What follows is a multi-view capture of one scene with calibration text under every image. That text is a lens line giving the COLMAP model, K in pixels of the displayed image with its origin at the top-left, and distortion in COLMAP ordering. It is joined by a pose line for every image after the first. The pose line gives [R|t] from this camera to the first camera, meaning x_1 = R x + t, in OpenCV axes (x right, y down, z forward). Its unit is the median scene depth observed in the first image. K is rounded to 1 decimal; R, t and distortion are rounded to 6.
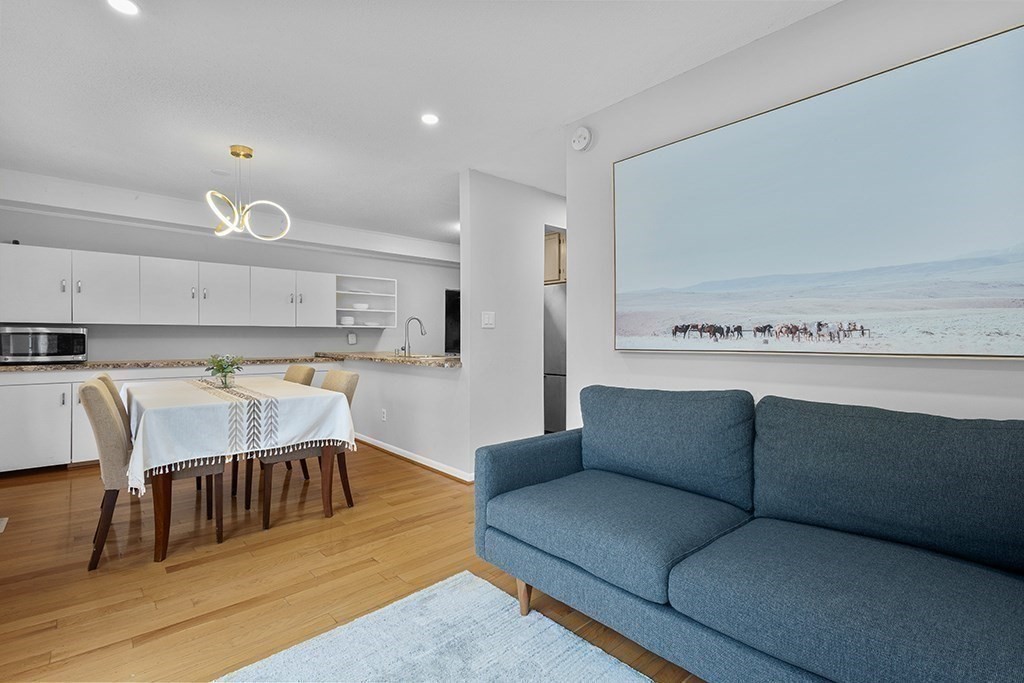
lens RADIAL K [[469.7, 0, 510.3], [0, 469.7, 336.5], [0, 0, 1]] dist [0.016681, -0.001091]
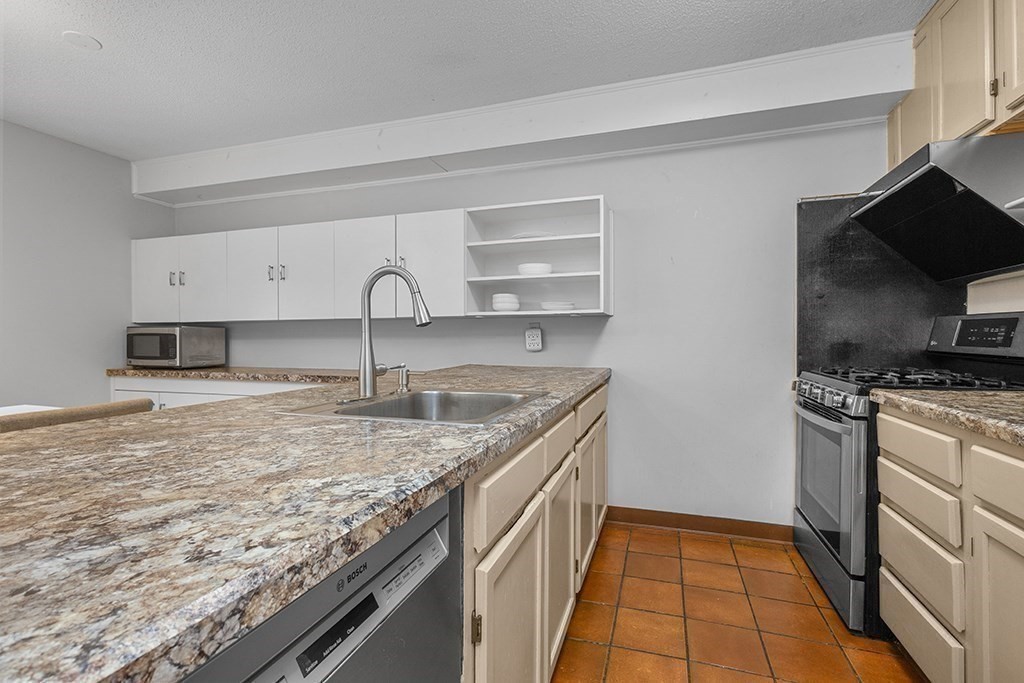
lens RADIAL K [[469.7, 0, 510.8], [0, 469.7, 339.9], [0, 0, 1]] dist [0.016681, -0.001091]
pose [[0.497006, 0.003685, -0.867739, 0.117078], [0.007278, 0.999938, 0.008415, 0.002033], [0.867716, -0.010498, 0.496949, 1.126887]]
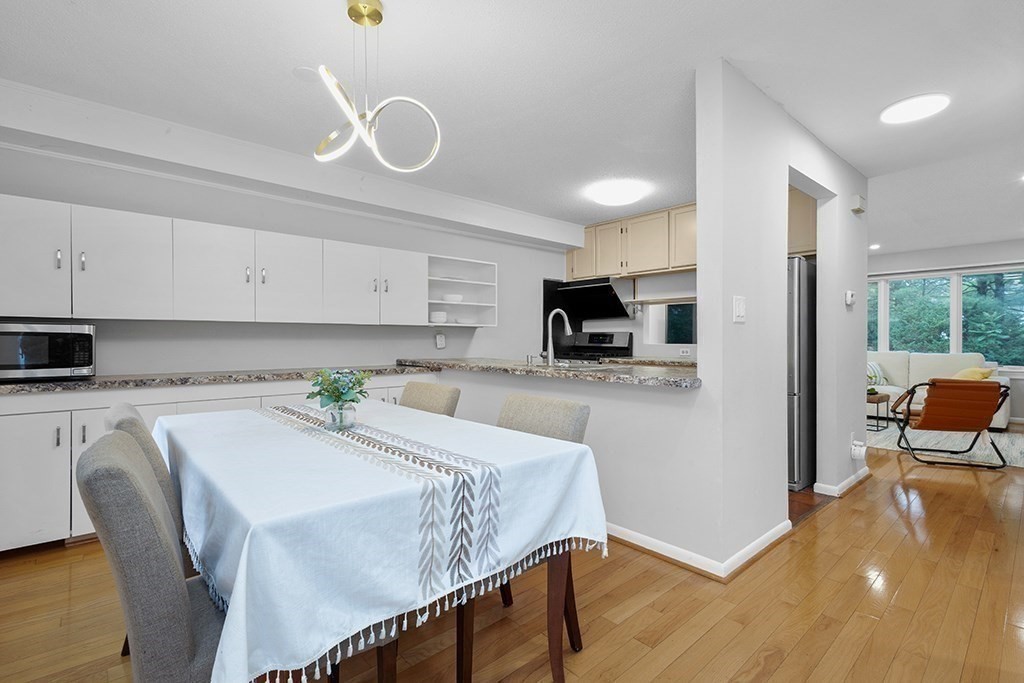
lens RADIAL K [[469.7, 0, 512.1], [0, 469.7, 340.8], [0, 0, 1]] dist [0.016681, -0.001091]
pose [[0.999988, -0.002211, -0.004409, -0.333312], [0.002224, 0.999993, 0.002893, 0.003561], [0.004402, -0.002903, 0.999986, 0.370843]]
